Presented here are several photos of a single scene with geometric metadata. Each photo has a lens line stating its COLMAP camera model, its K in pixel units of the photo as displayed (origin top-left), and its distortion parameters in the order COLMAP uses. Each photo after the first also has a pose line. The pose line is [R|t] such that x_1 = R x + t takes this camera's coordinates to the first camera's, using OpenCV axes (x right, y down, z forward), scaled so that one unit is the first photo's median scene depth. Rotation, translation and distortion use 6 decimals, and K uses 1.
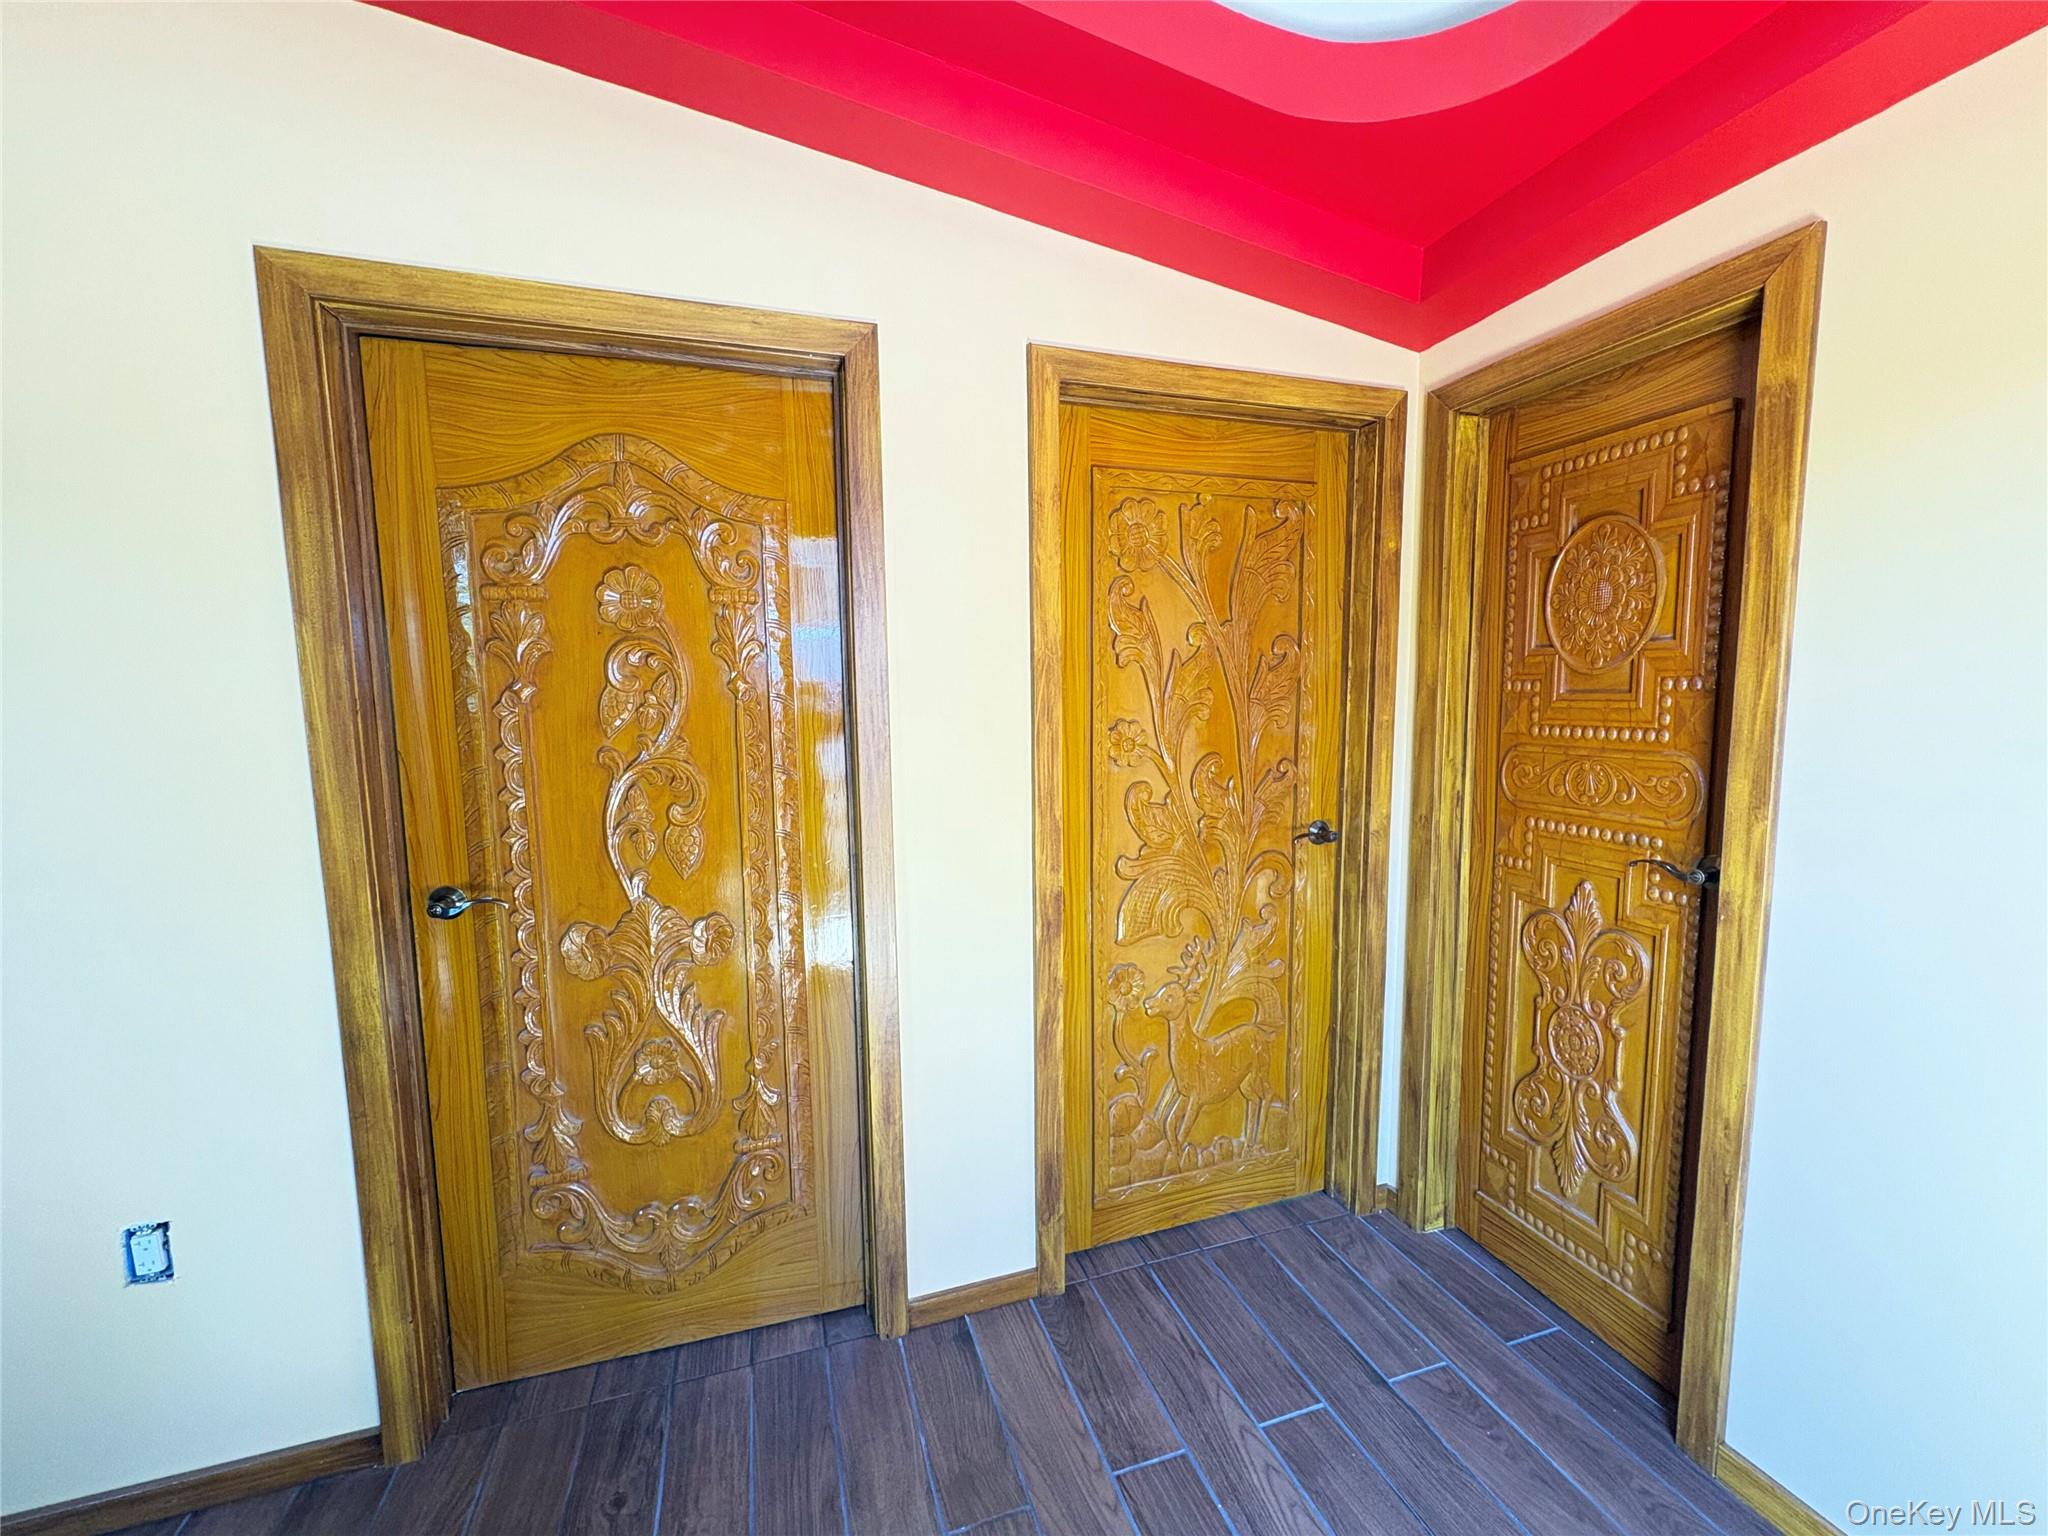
lens RADIAL K [[808.1, 0, 1024.0], [0, 808.1, 768.0], [0, 0, 1]] dist [-0.000066, -0.000182]
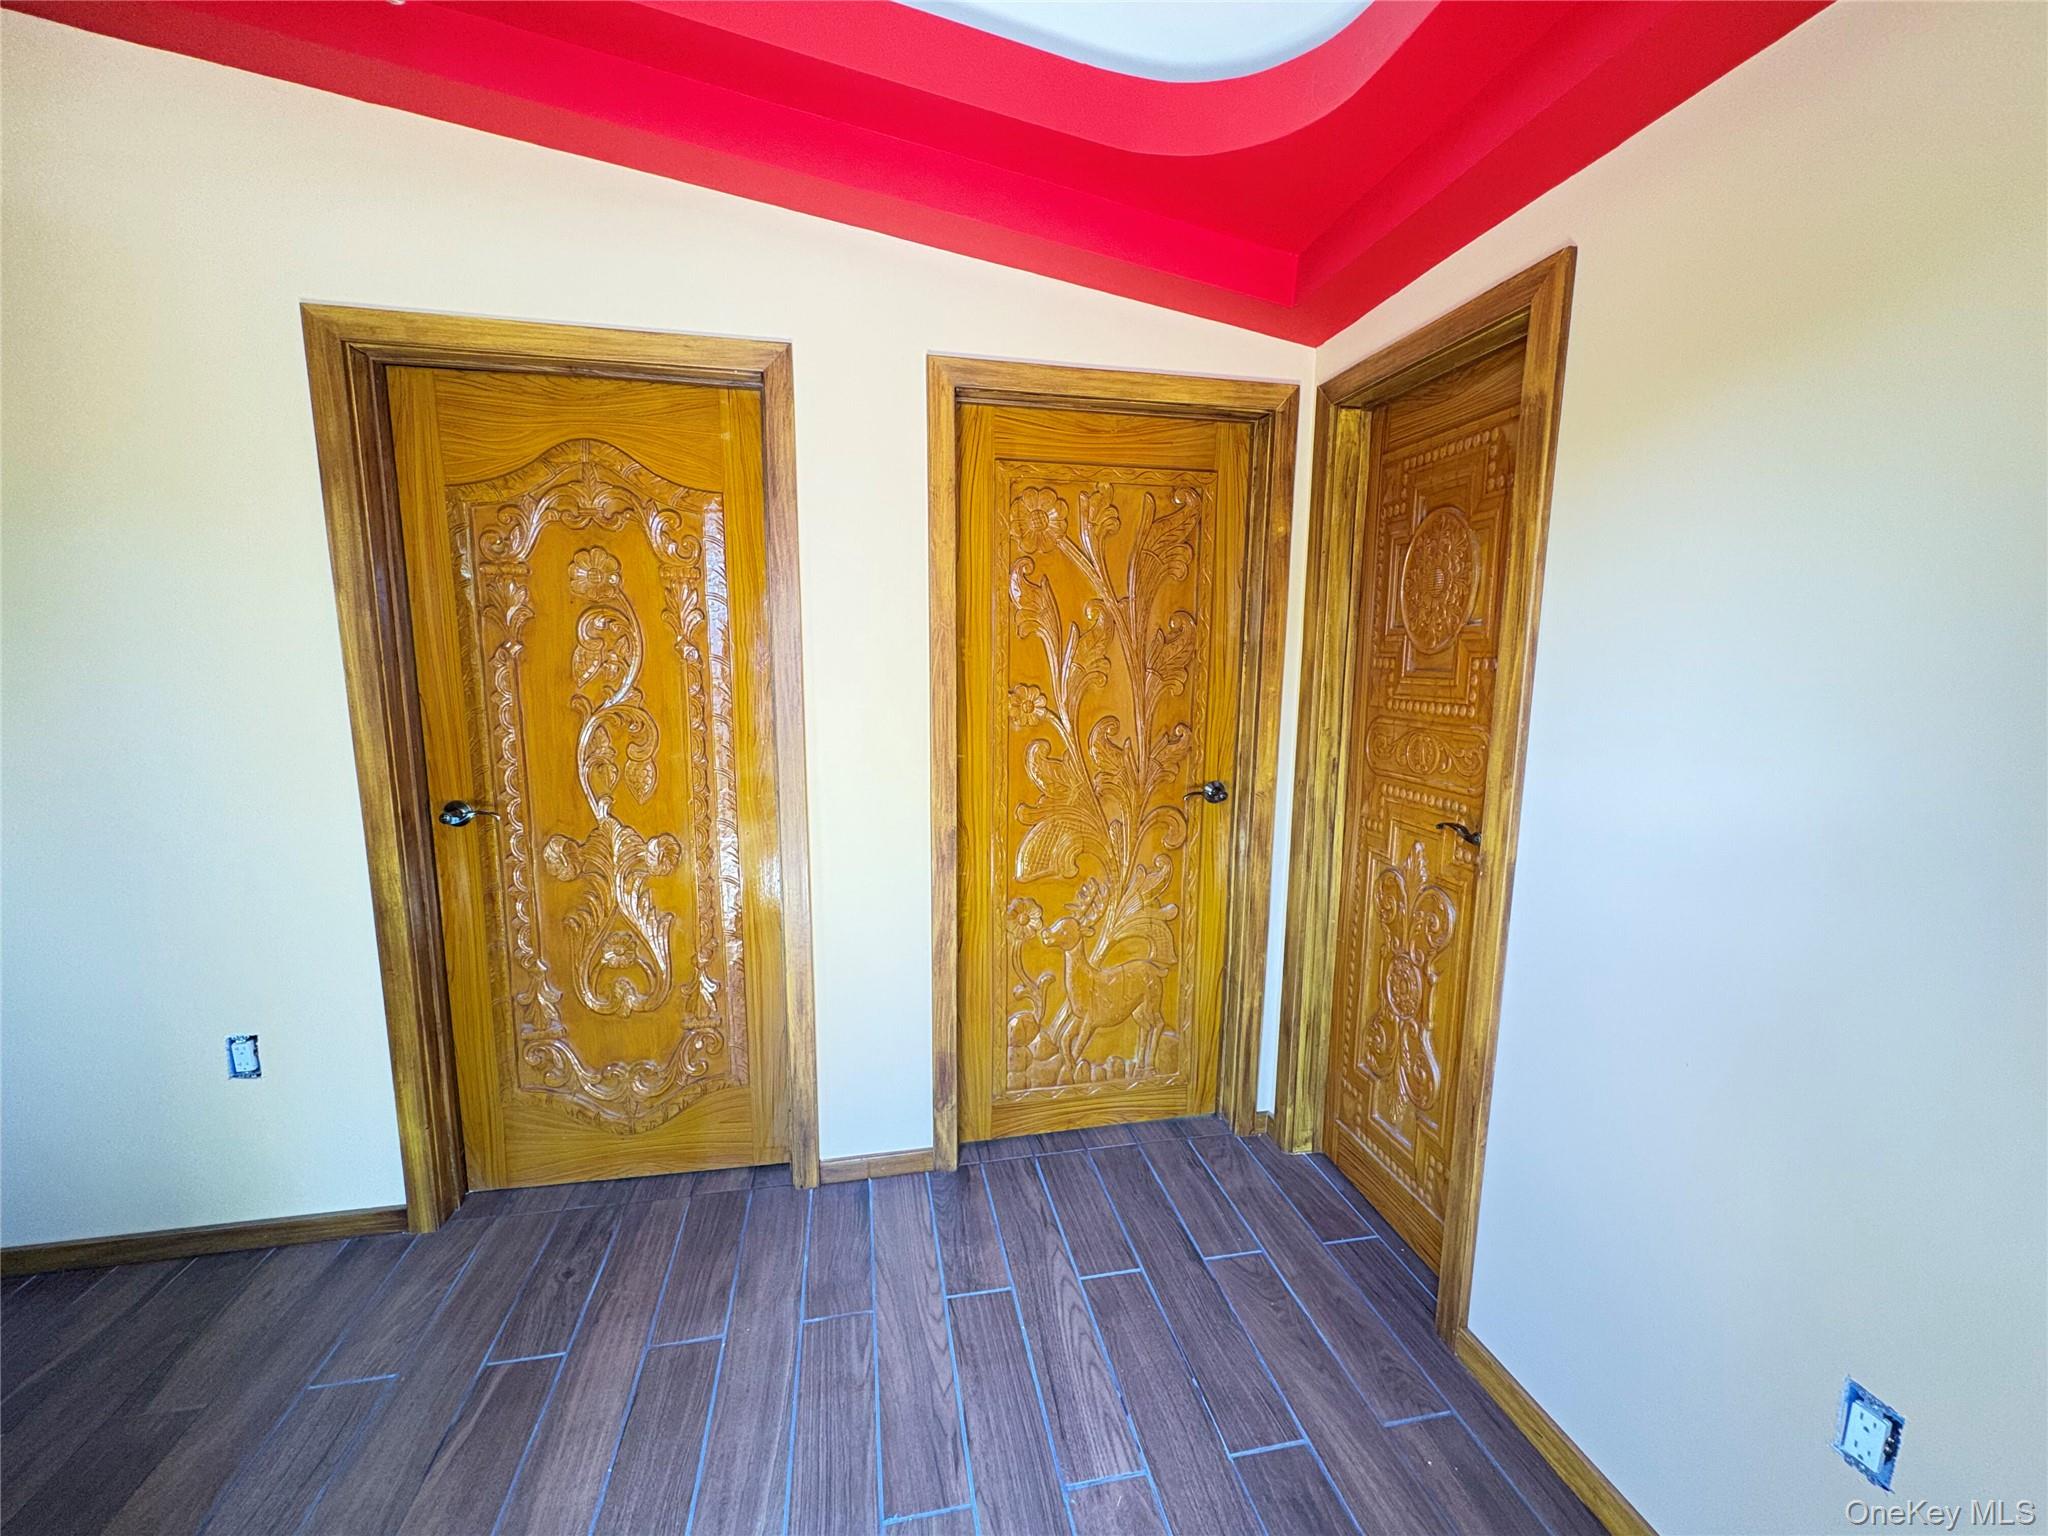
lens RADIAL K [[808.1, 0, 1024.0], [0, 808.1, 768.0], [0, 0, 1]] dist [-0.000066, -0.000182]
pose [[0.993349, 0.037722, -0.108785, 0.291967], [-0.032765, 0.998357, 0.046999, 0.005030], [0.110379, -0.043122, 0.992954, -0.155367]]
